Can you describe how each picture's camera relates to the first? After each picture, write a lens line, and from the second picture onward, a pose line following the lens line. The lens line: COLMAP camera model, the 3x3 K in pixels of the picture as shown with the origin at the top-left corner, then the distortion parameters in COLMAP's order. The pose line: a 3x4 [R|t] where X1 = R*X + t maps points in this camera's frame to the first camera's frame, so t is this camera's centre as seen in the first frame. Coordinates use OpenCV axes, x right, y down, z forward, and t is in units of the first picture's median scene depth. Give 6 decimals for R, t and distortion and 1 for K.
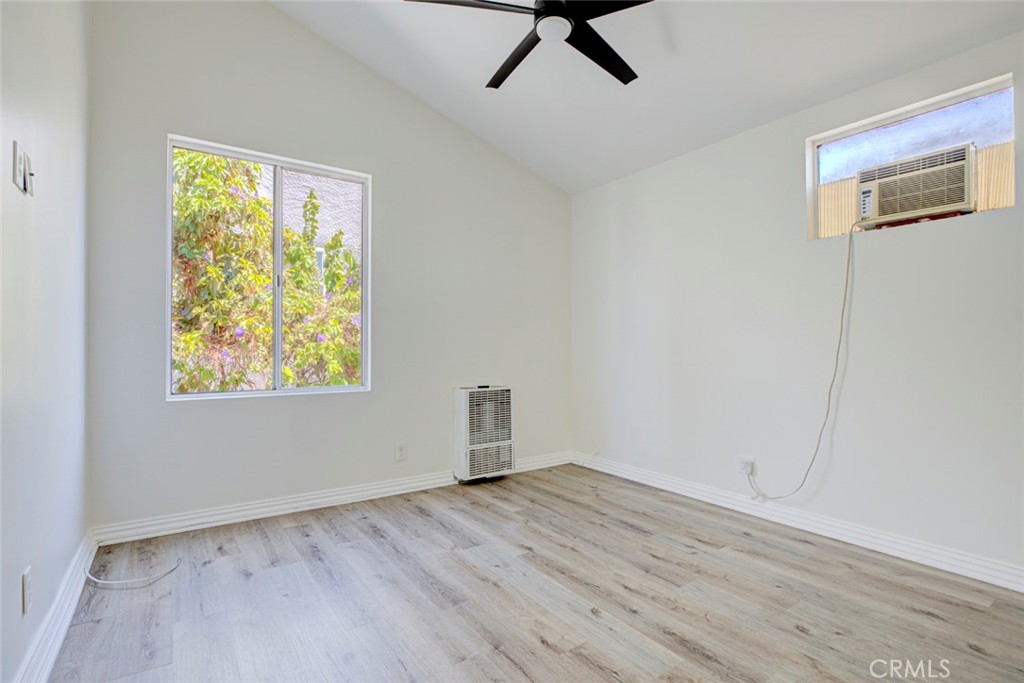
lens RADIAL K [[476.9, 0, 510.9], [0, 476.9, 346.7], [0, 0, 1]] dist [-0.013197, 0.005967]
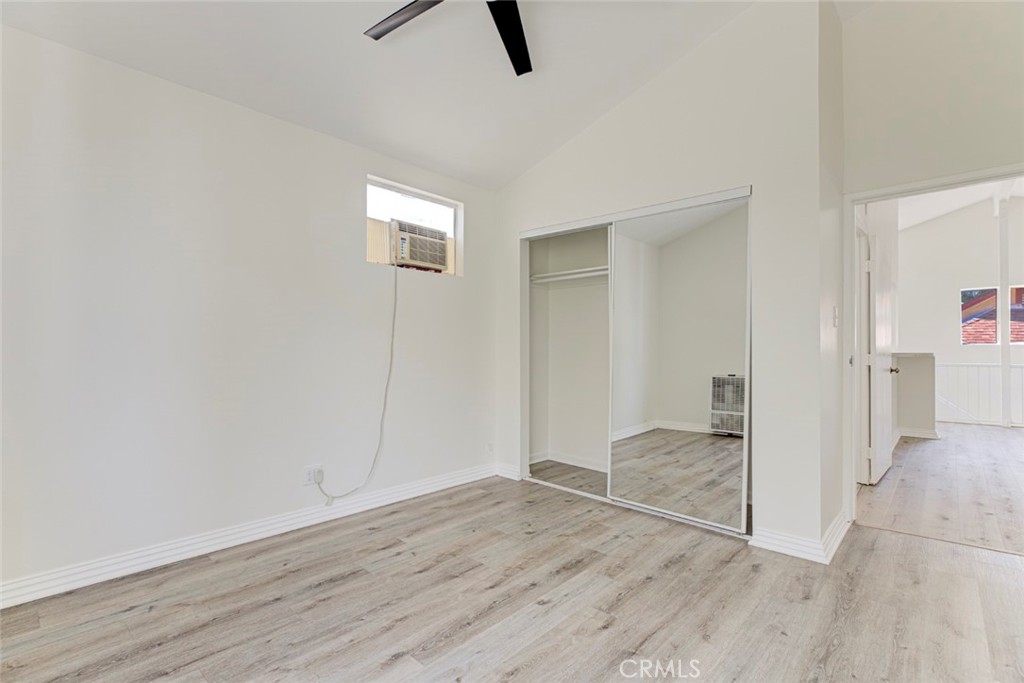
lens RADIAL K [[476.9, 0, 506.6], [0, 476.9, 341.4], [0, 0, 1]] dist [-0.013197, 0.005967]
pose [[-0.205162, 0.019850, 0.978527, -0.662453], [-0.001224, 0.999788, -0.020538, -0.002150], [-0.978727, -0.005411, -0.205095, 1.006076]]
